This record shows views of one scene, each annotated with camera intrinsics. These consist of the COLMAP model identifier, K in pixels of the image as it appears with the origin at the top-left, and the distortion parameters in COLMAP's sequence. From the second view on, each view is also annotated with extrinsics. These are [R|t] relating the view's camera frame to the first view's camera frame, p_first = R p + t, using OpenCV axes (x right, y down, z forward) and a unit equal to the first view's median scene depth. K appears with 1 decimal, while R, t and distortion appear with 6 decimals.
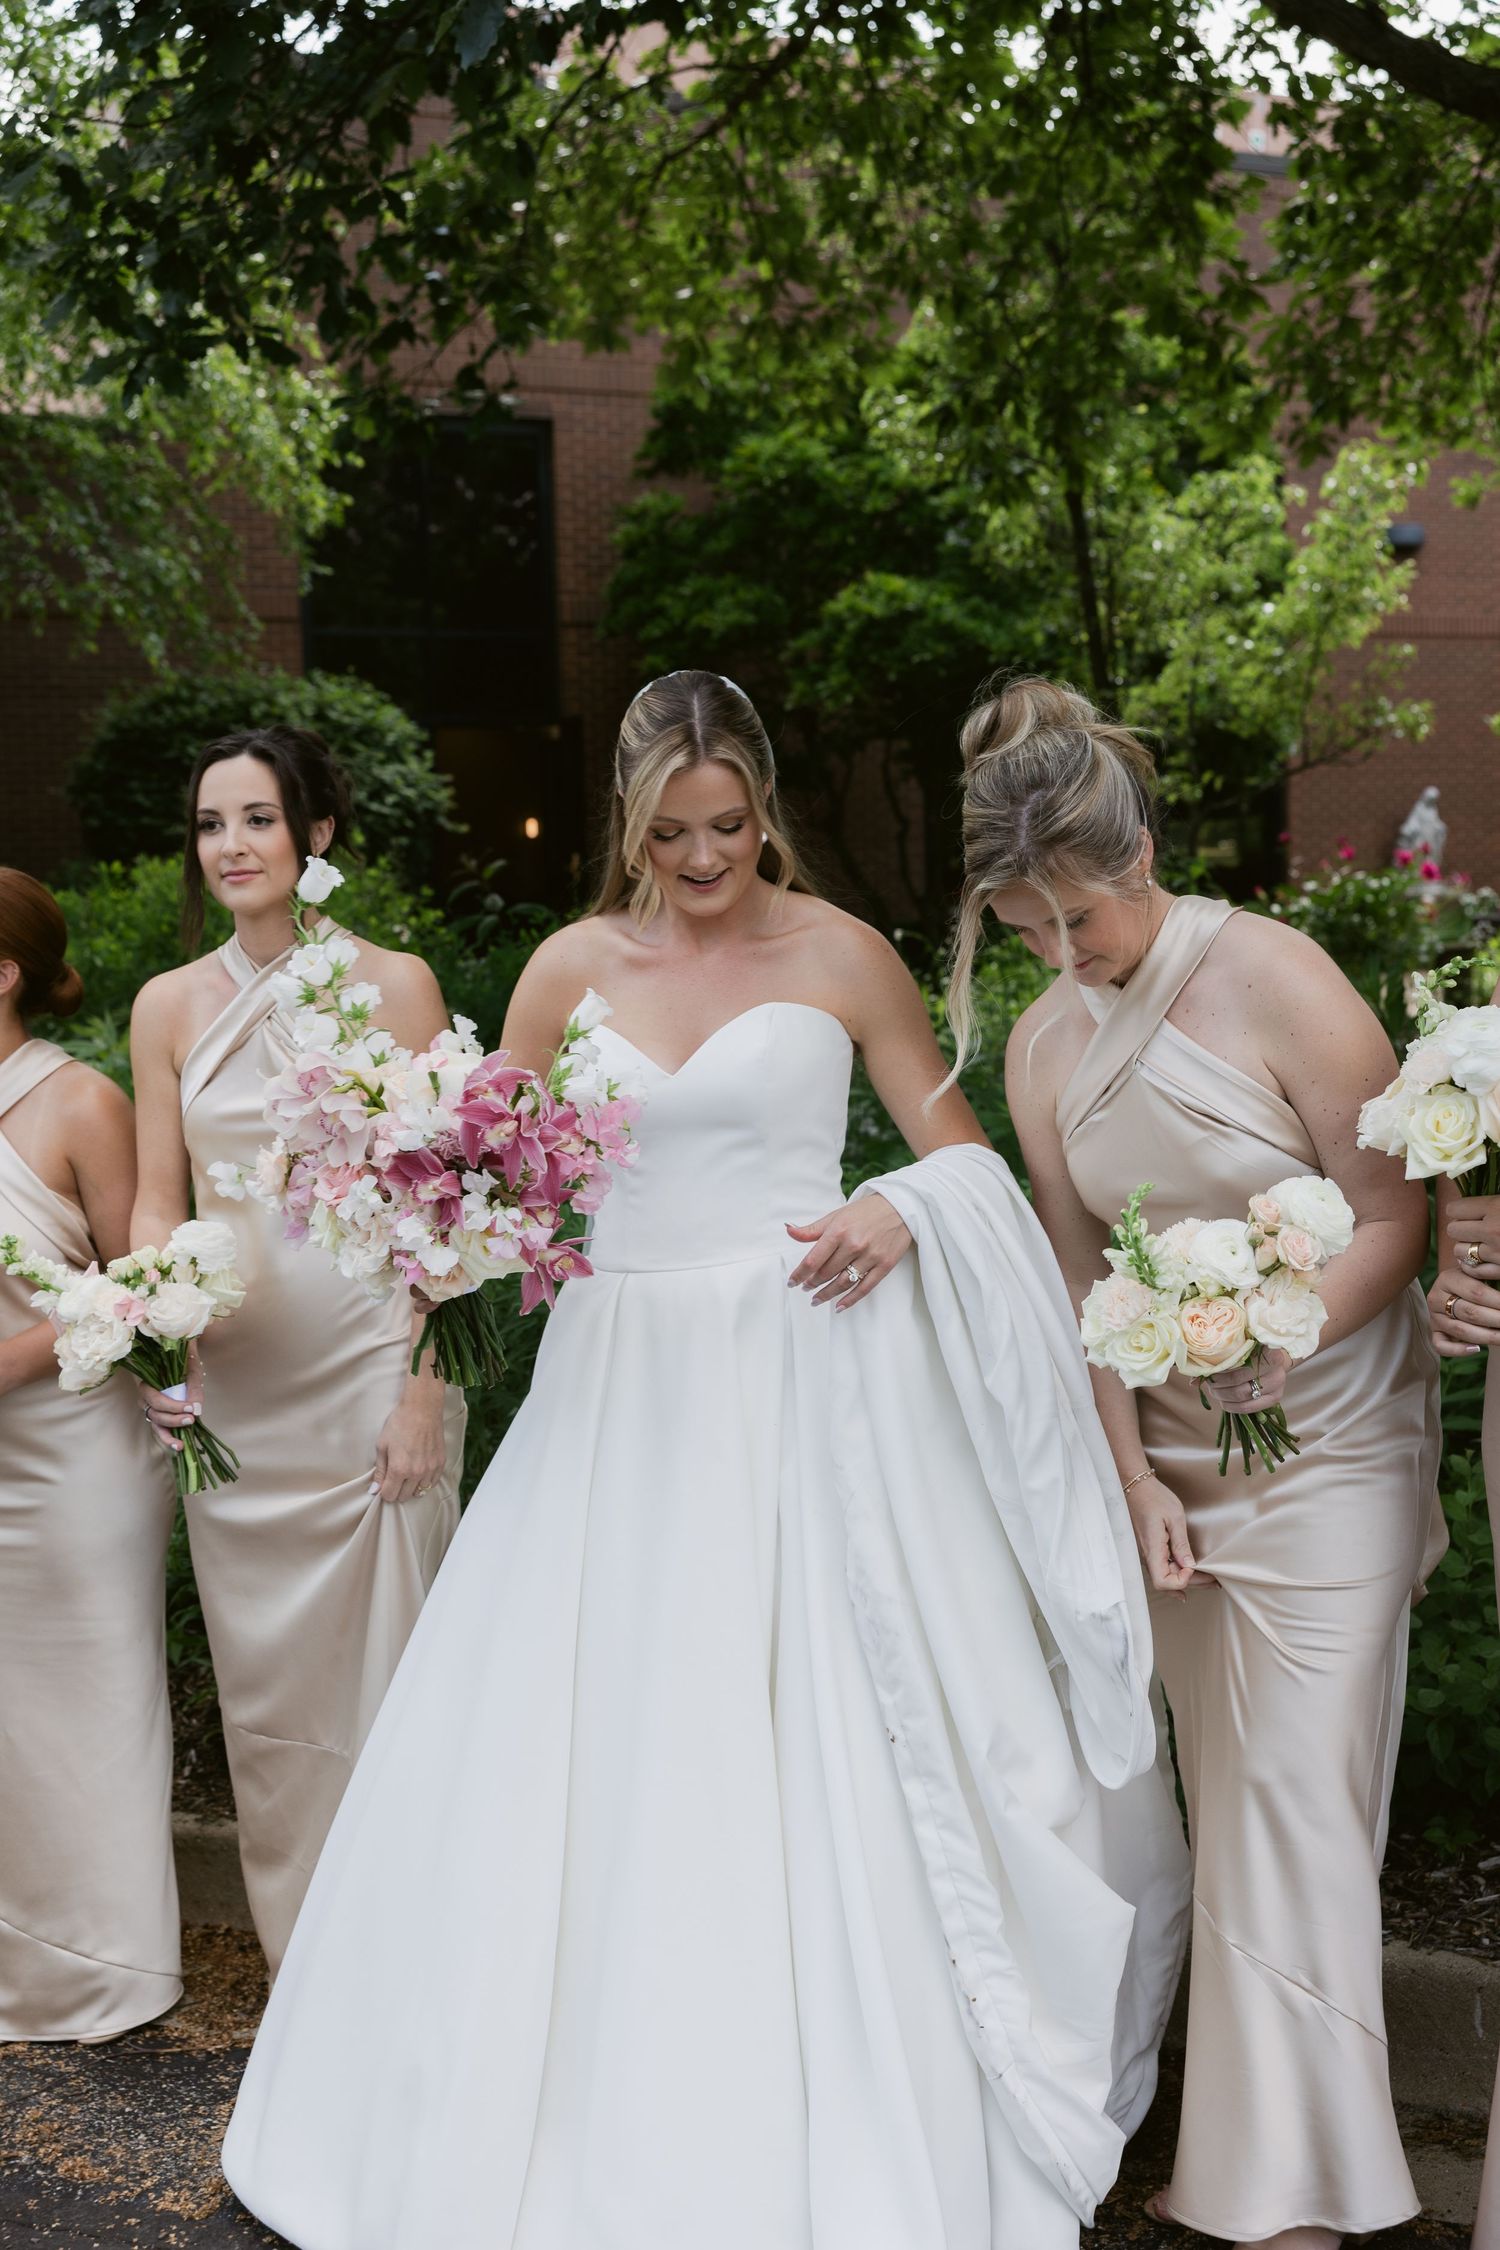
lens RADIAL K [[2636.6, 0, 768.4], [0, 2636.6, 1132.3], [0, 0, 1]] dist [0.021958, 0.005687]
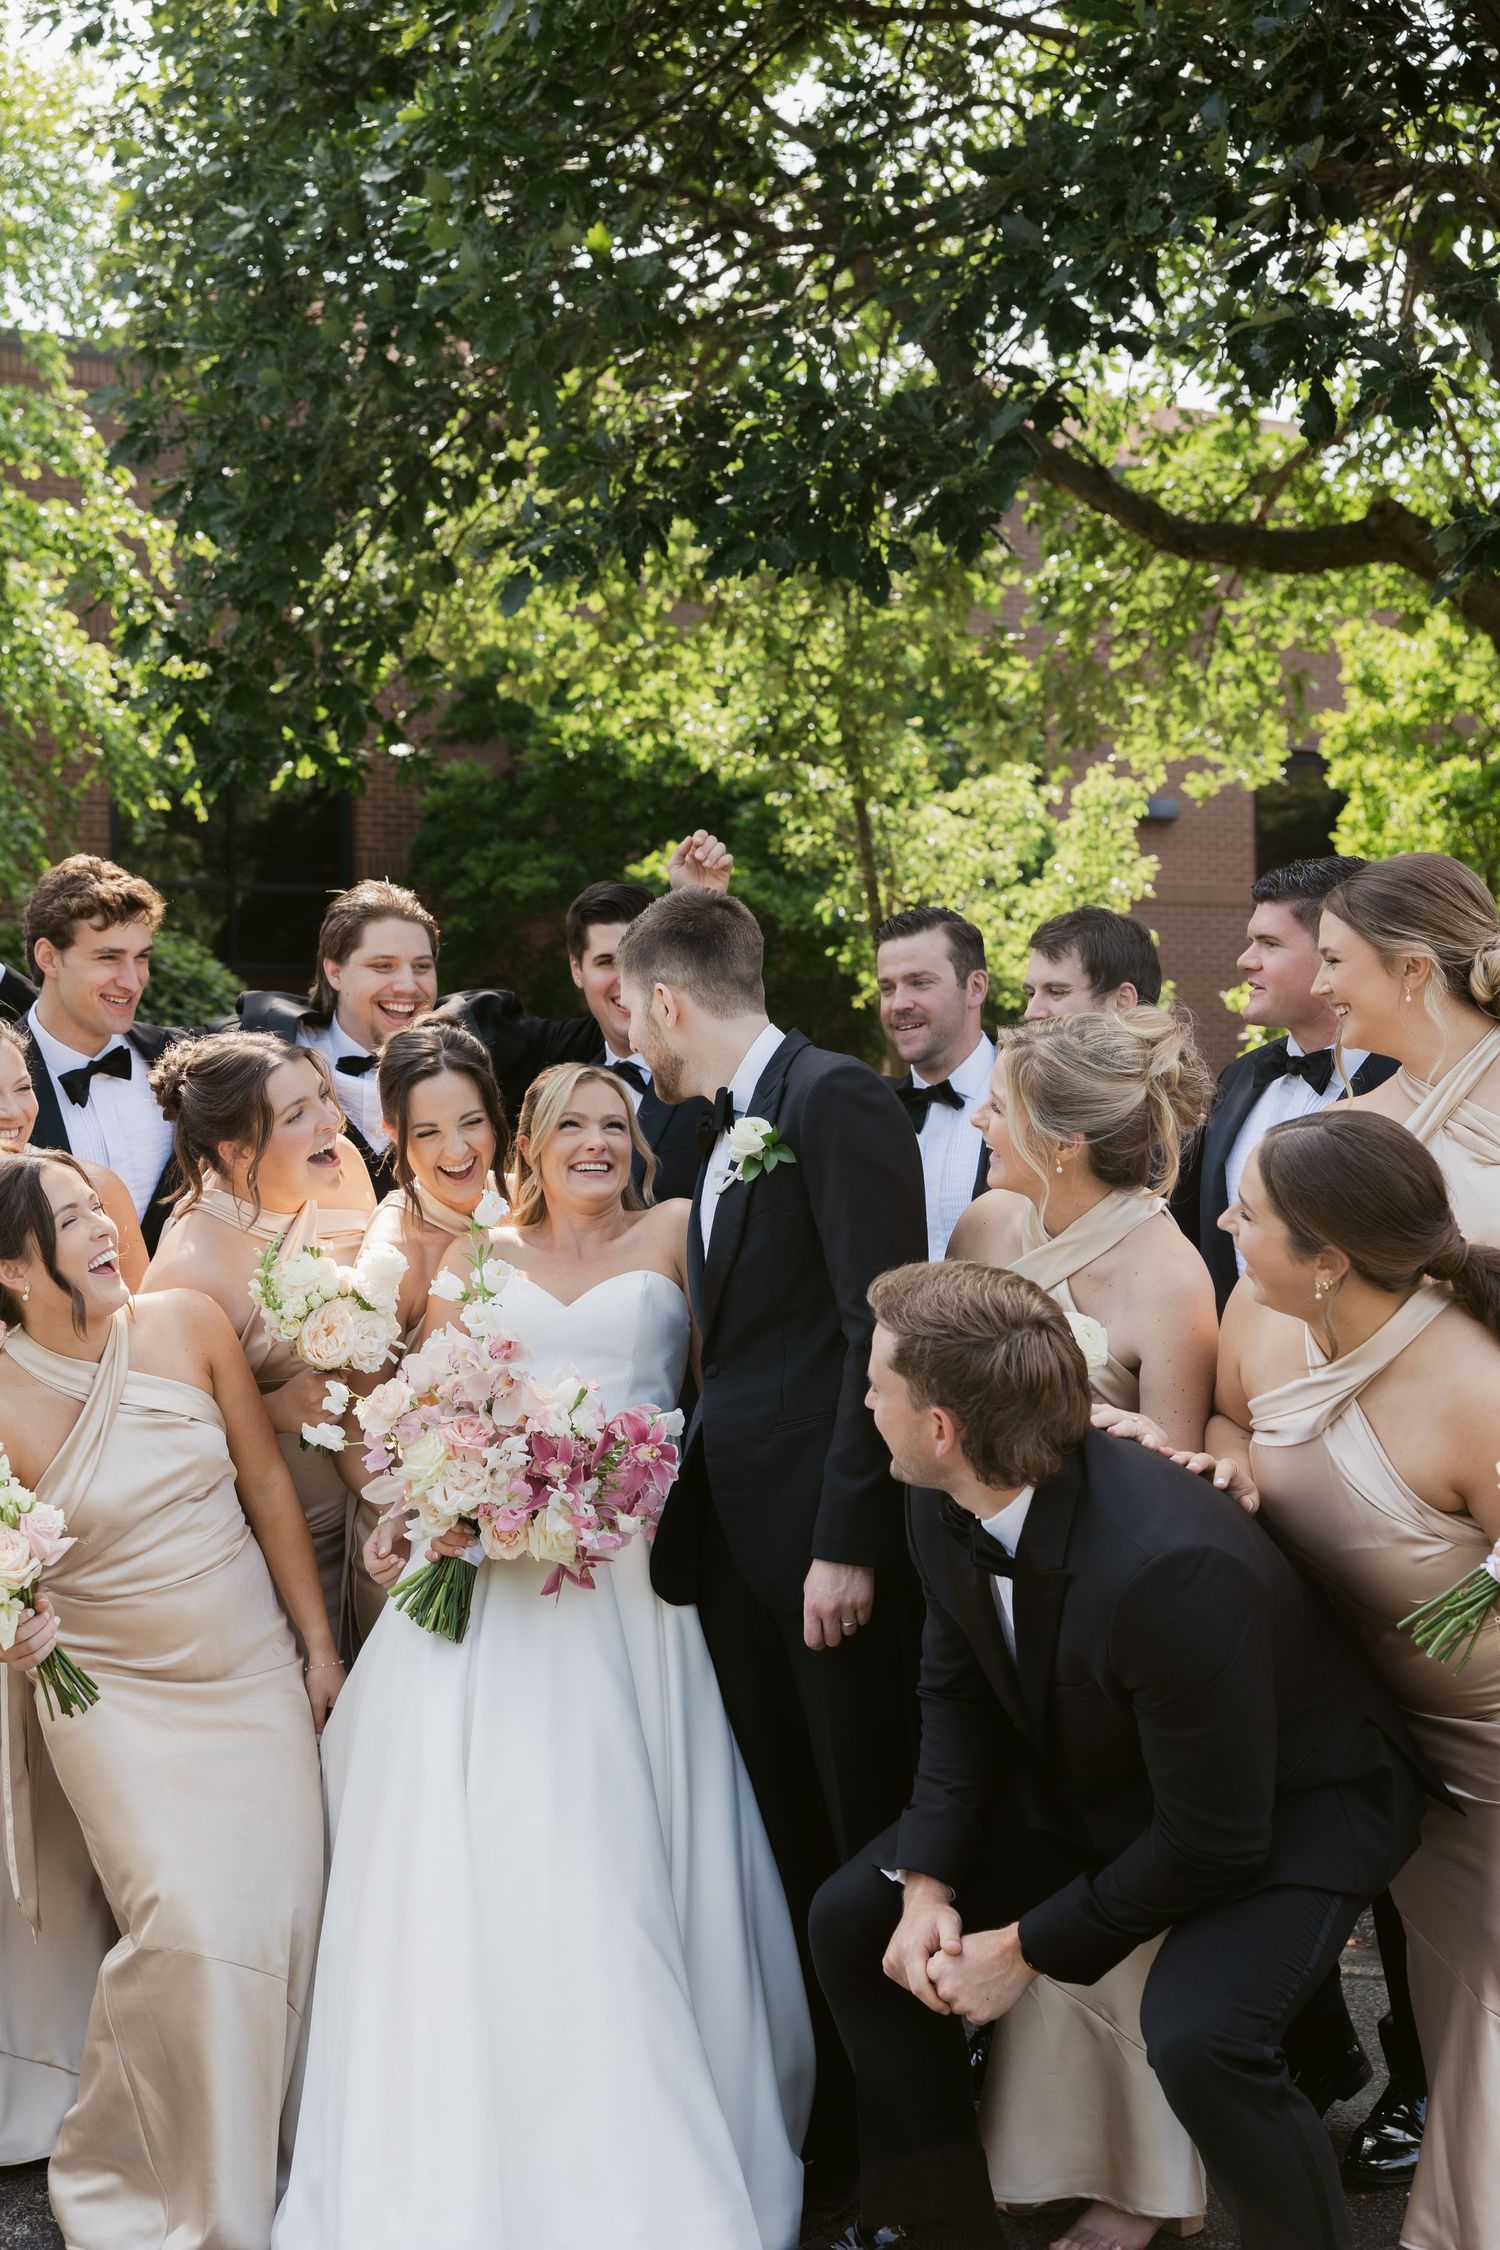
lens RADIAL K [[2919.8, 0, 759.9], [0, 2919.8, 1124.1], [0, 0, 1]] dist [0.007199, -0.030173]
pose [[0.996004, 0.014221, 0.088167, -0.028741], [-0.005711, 0.995361, -0.096041, 0.016079], [-0.089124, 0.095153, 0.991465, -0.184649]]
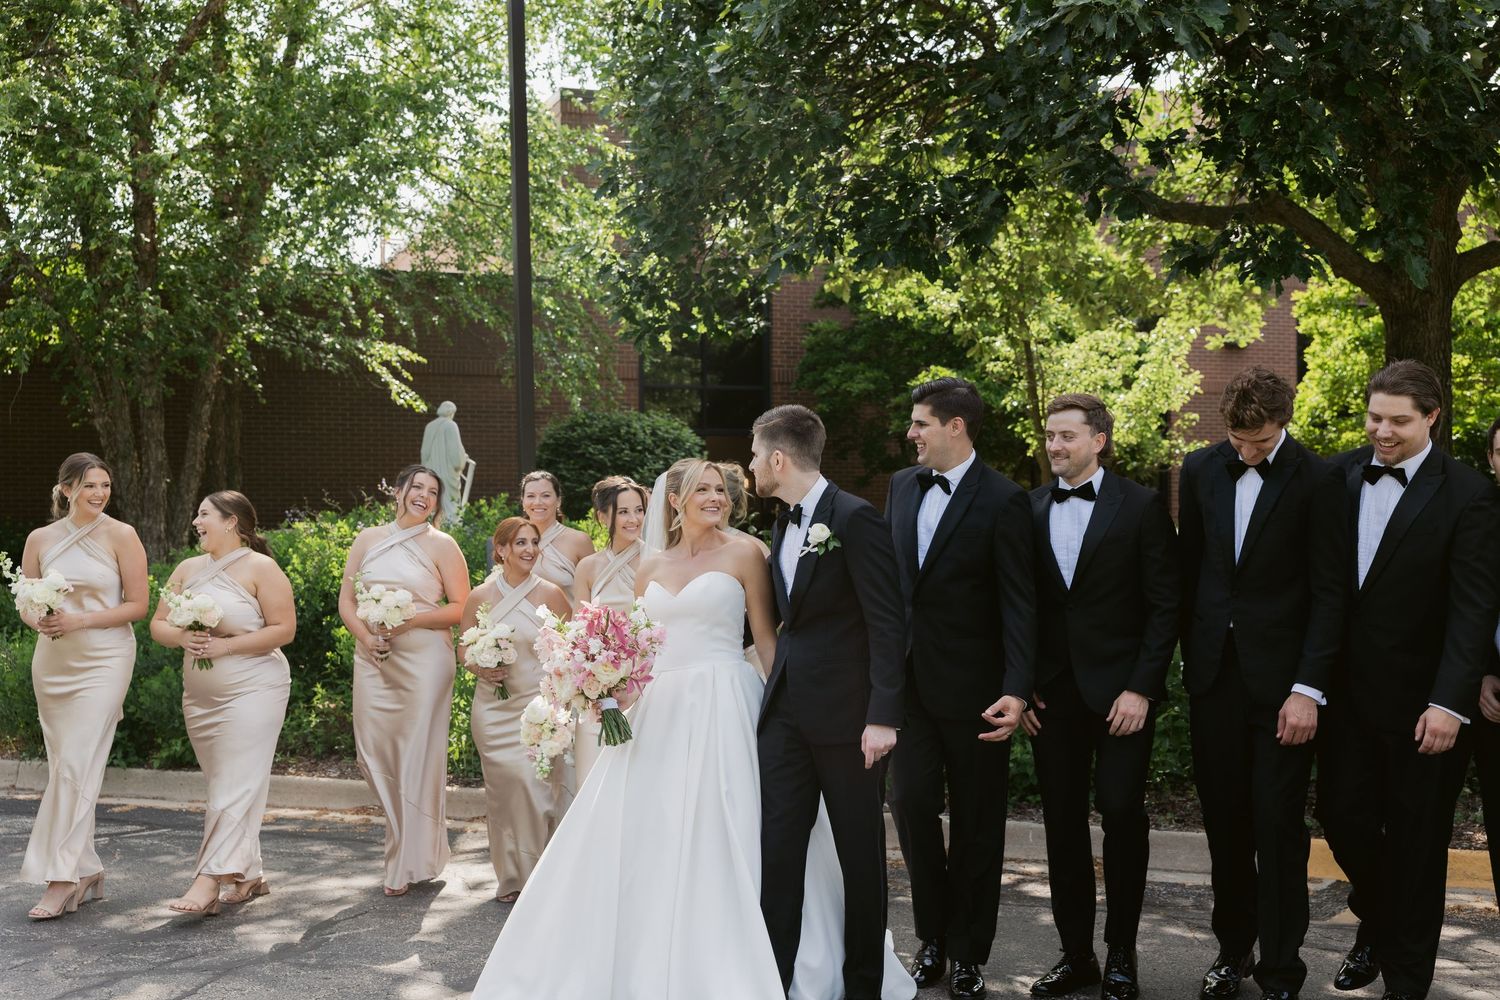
lens RADIAL K [[1785.2, 0, 744.4], [0, 1785.2, 498.6], [0, 0, 1]] dist [0.021322, 0.004773]
pose [[0.996039, 0.023148, -0.085848, 0.015507], [-0.031900, 0.994271, -0.102020, 0.026757], [0.082995, 0.104355, 0.991071, -0.327584]]
